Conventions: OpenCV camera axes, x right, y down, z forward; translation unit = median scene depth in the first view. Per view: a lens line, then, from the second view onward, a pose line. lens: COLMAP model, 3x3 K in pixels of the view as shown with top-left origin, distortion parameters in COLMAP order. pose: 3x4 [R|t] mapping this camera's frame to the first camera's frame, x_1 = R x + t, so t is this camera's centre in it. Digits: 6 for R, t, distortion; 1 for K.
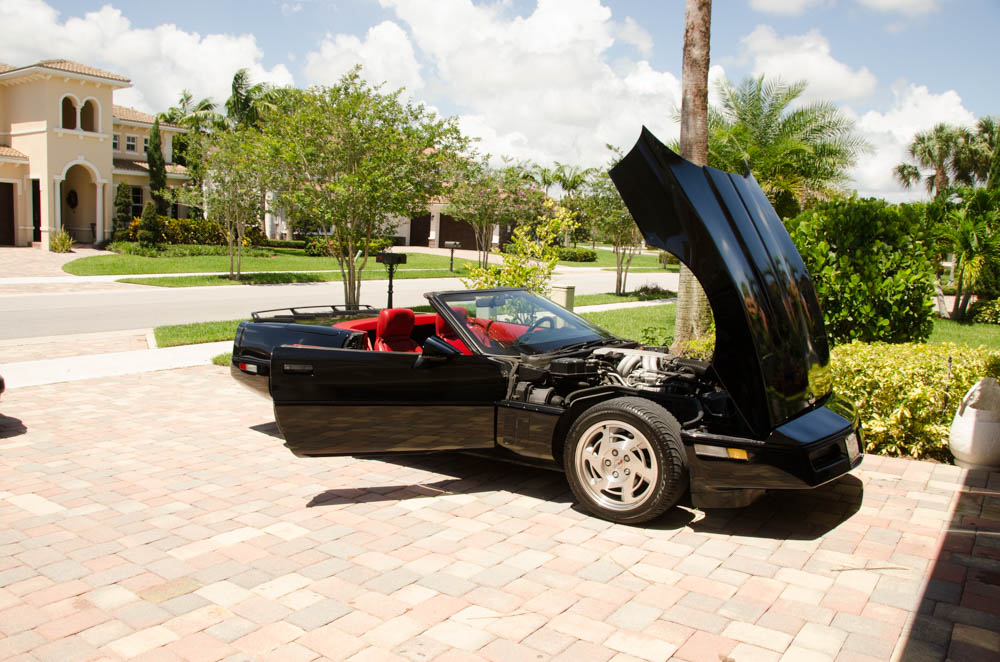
lens RADIAL K [[772.3, 0, 500.0], [0, 772.3, 331.0], [0, 0, 1]] dist [-0.137555, -0.000981]
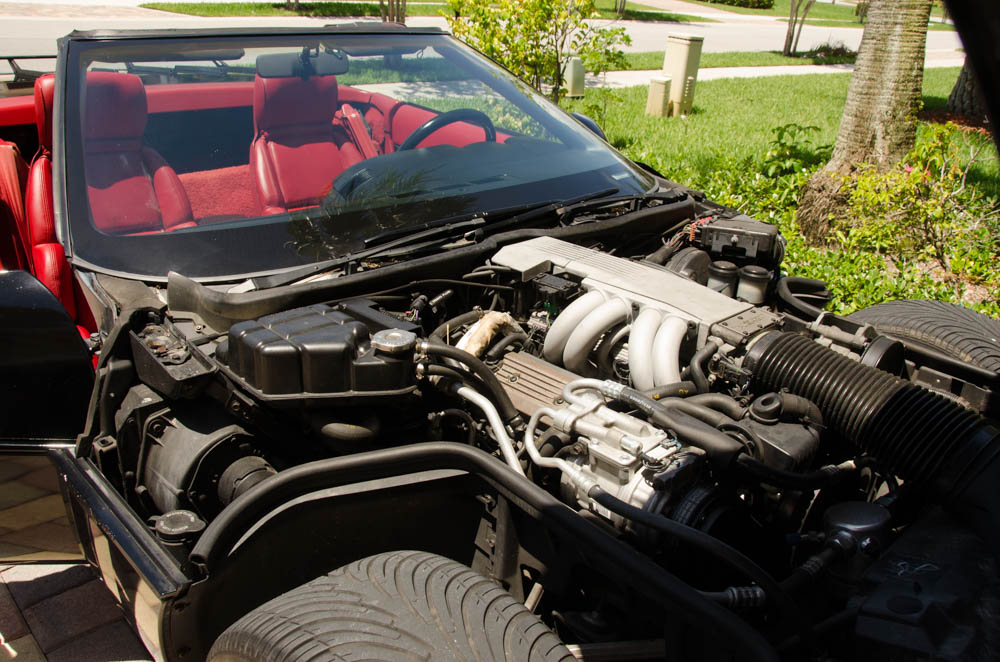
lens RADIAL K [[830.1, 0, 500.0], [0, 830.1, 331.0], [0, 0, 1]] dist [-0.062731, 0.009080]
pose [[0.982325, 0.102940, -0.156335, 0.042437], [-0.053684, 0.955052, 0.291537, -0.009463], [0.179319, -0.277992, 0.943698, 0.164457]]
